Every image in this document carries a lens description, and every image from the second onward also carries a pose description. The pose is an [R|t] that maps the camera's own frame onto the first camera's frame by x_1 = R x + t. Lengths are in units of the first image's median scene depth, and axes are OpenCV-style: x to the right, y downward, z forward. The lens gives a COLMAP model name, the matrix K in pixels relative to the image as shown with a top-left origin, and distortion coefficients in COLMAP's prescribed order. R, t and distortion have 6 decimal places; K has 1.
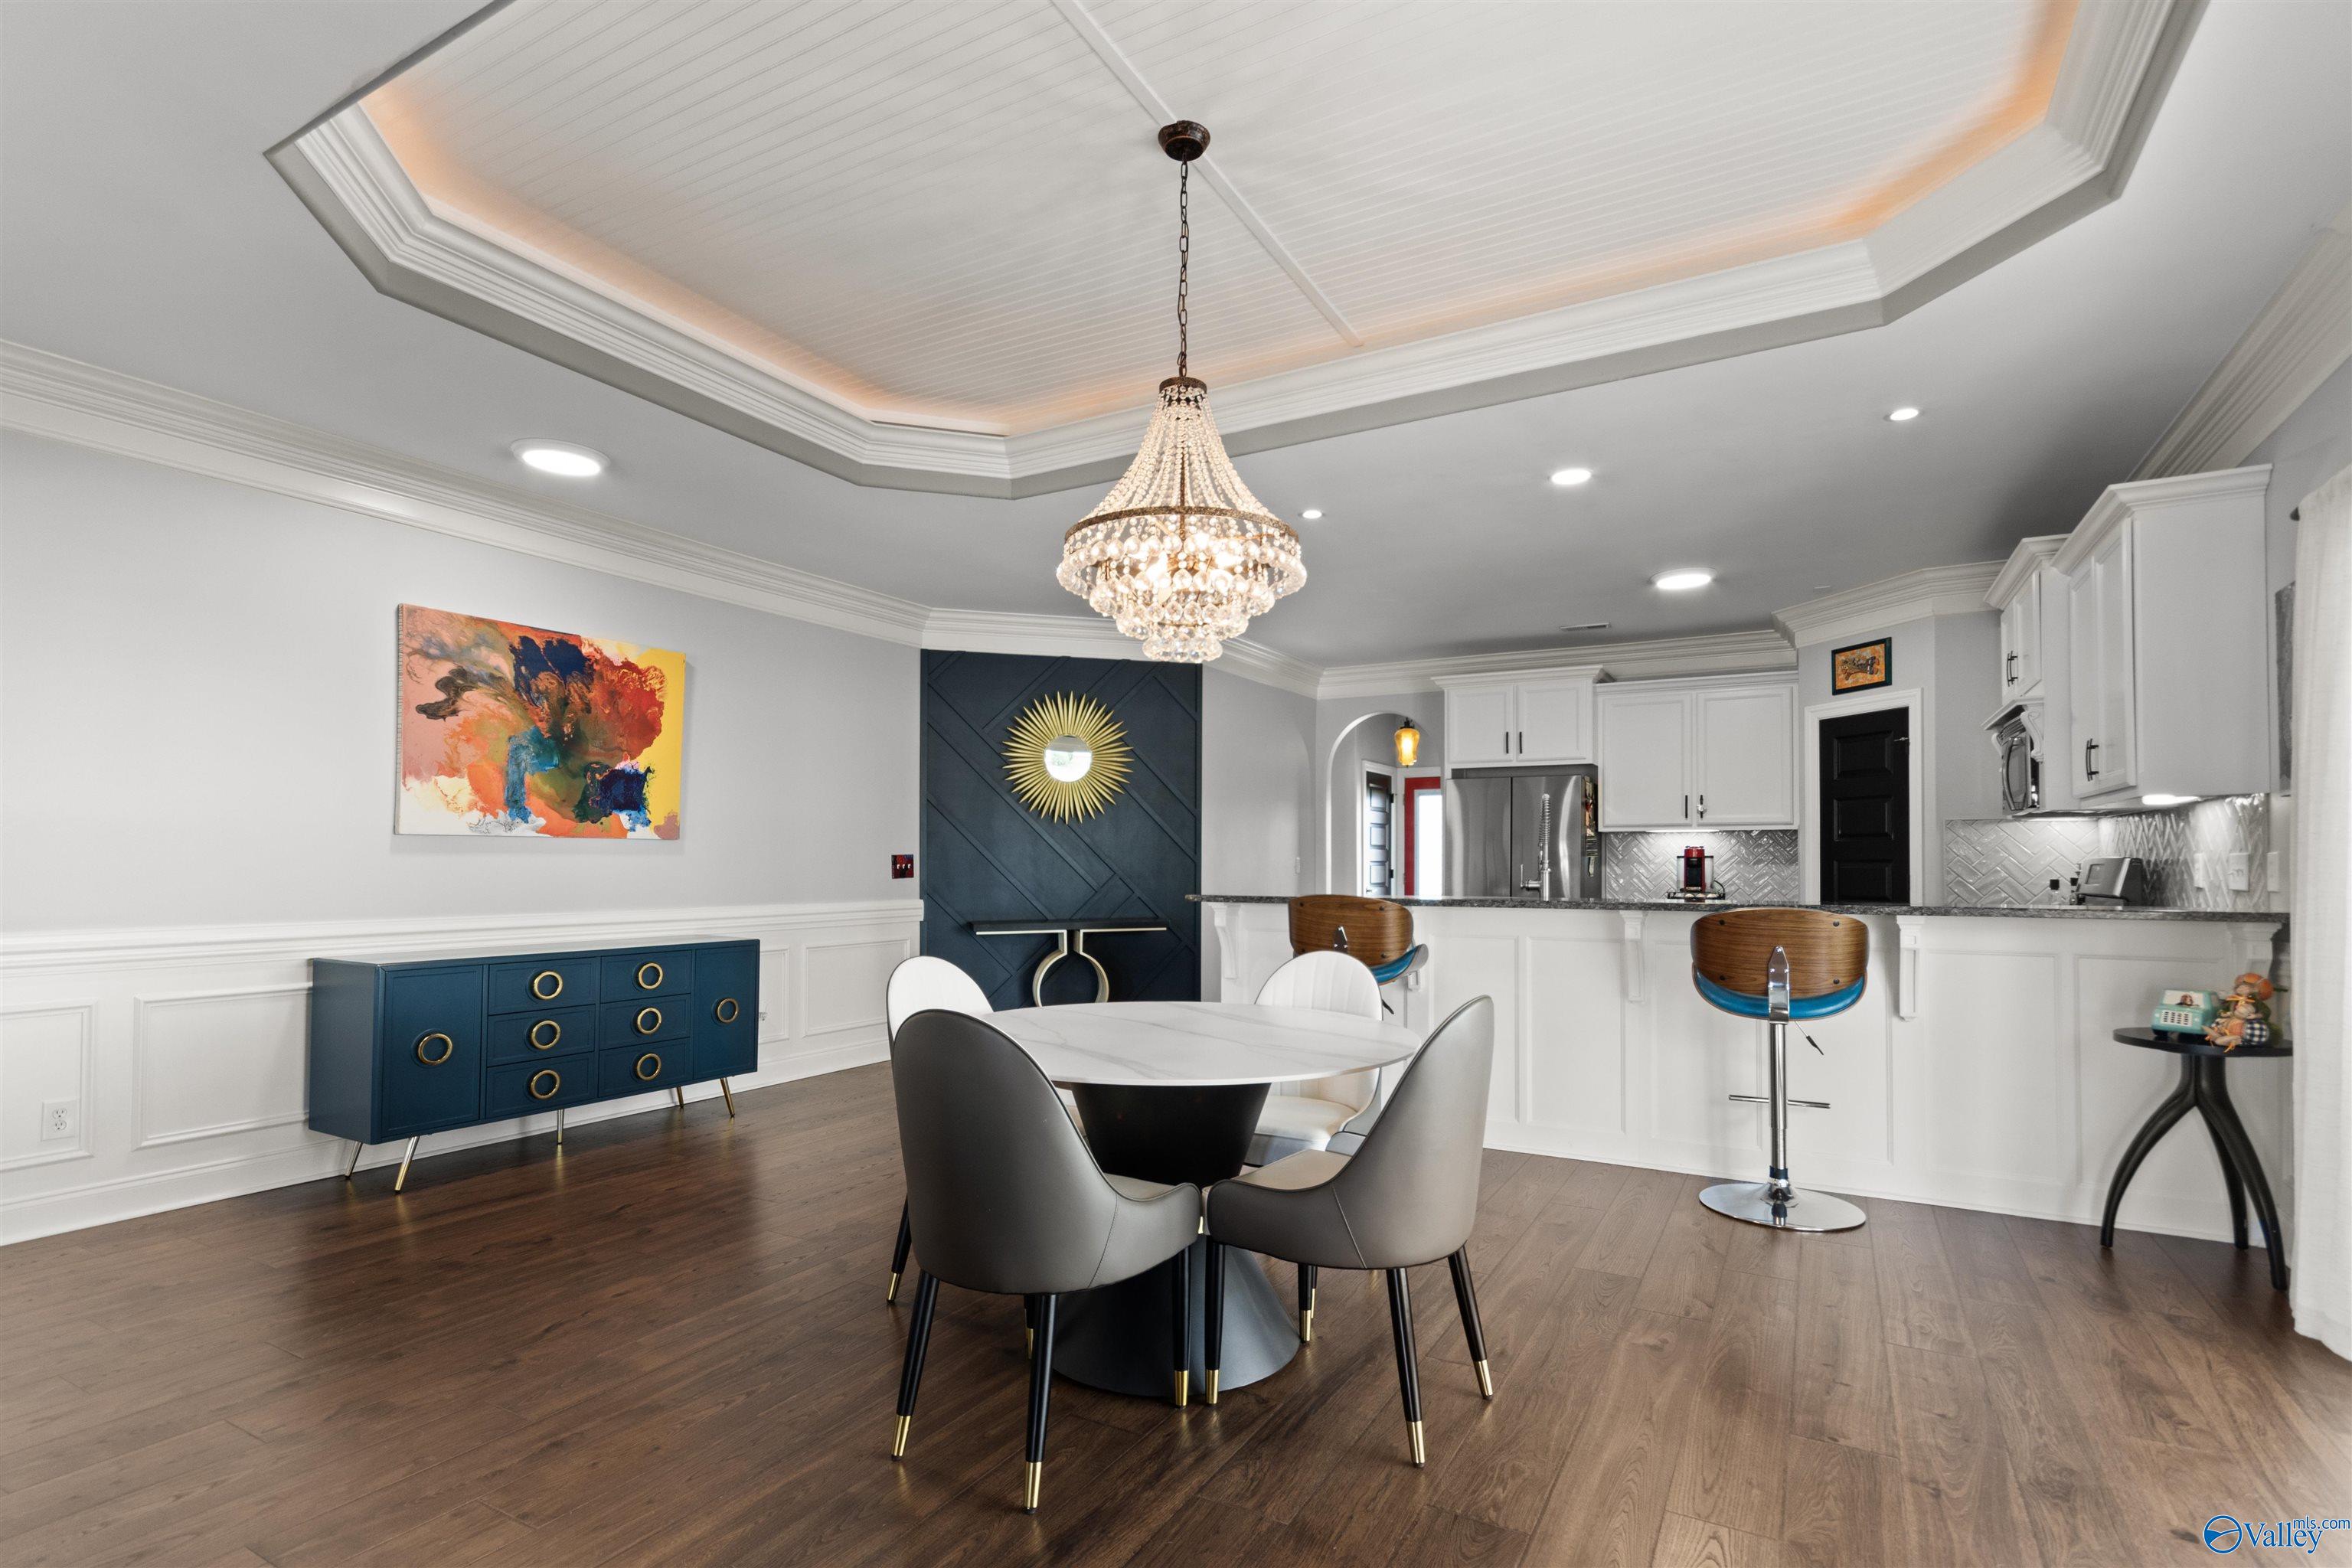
lens RADIAL K [[1113.8, 0, 1190.2], [0, 1113.8, 817.9], [0, 0, 1]] dist [0.035213, -0.015470]
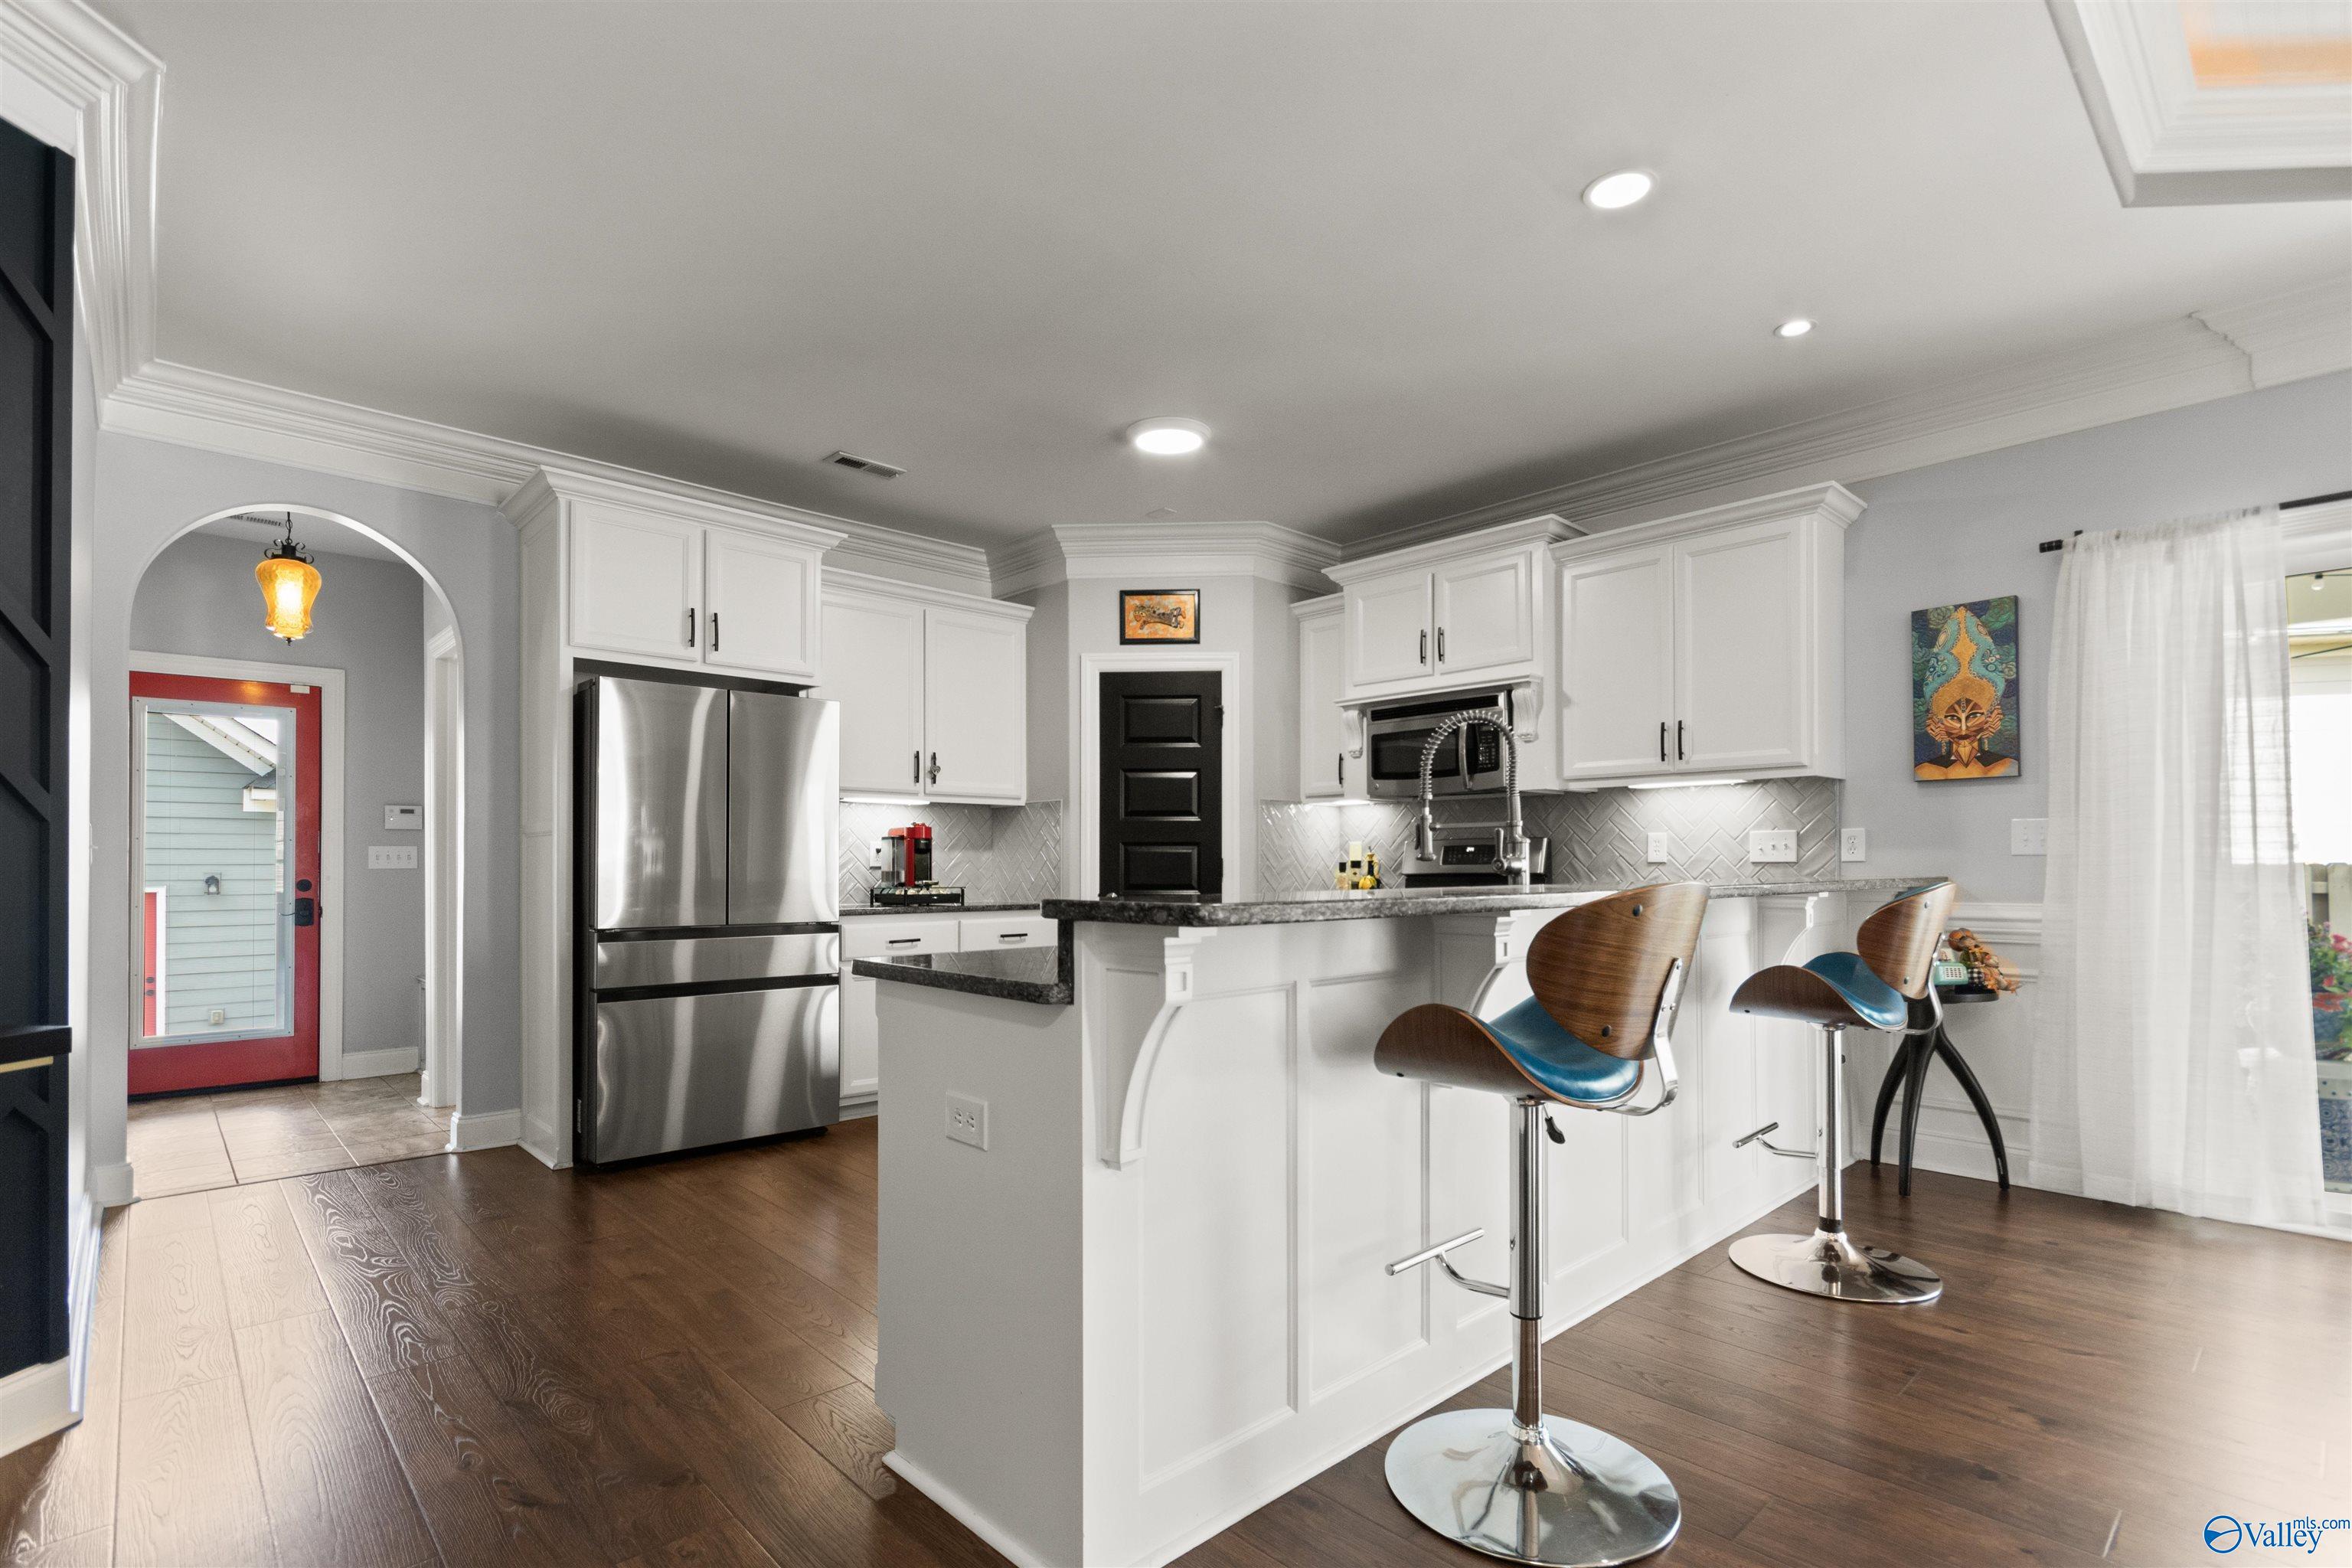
lens RADIAL K [[1130.6, 0, 1205.9], [0, 1130.6, 856.6], [0, 0, 1]] dist [0.000233, 0.000583]
pose [[0.303064, 0.005049, 0.952957, -0.215097], [-0.034523, 0.999388, 0.005684, 0.042418], [-0.952345, -0.034621, 0.303053, 0.715342]]
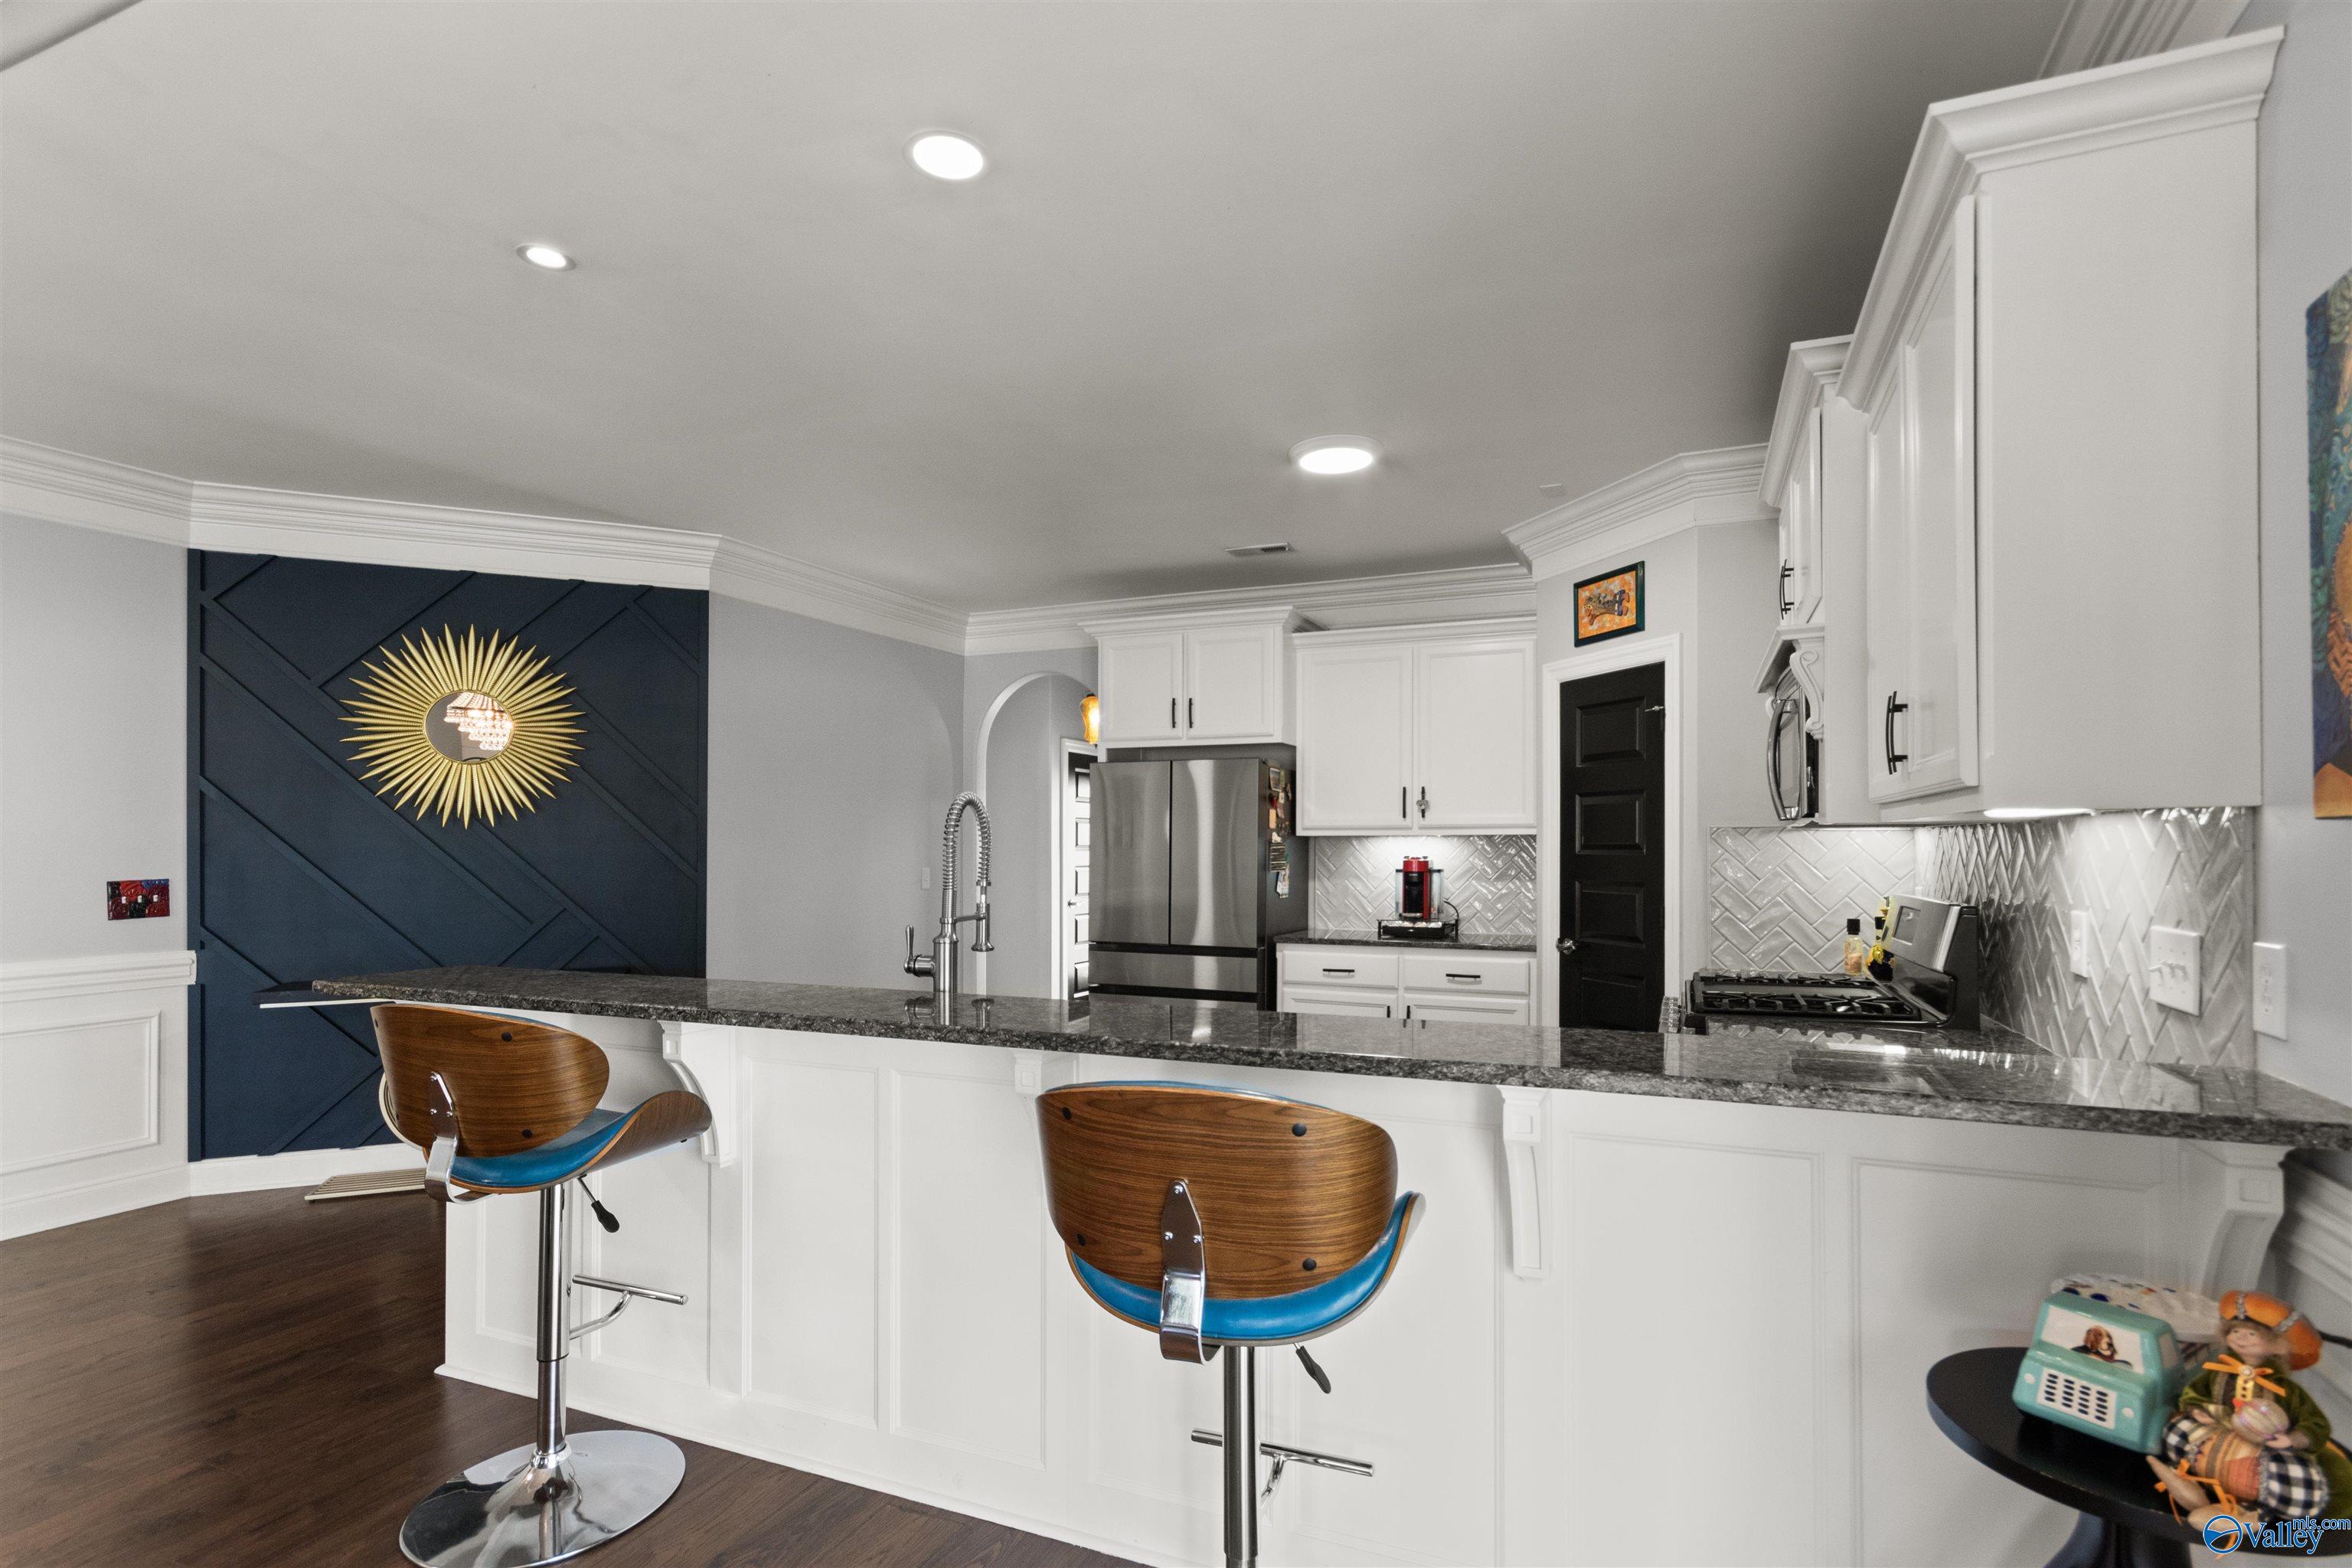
lens RADIAL K [[1122.1, 0, 1200.7], [0, 1122.1, 810.1], [0, 0, 1]] dist [0.000870, 0.000916]
pose [[0.994569, 0.001035, 0.104079, 0.277730], [-0.001880, 0.999966, 0.008019, -0.012685], [-0.104067, -0.008171, 0.994537, 0.339669]]
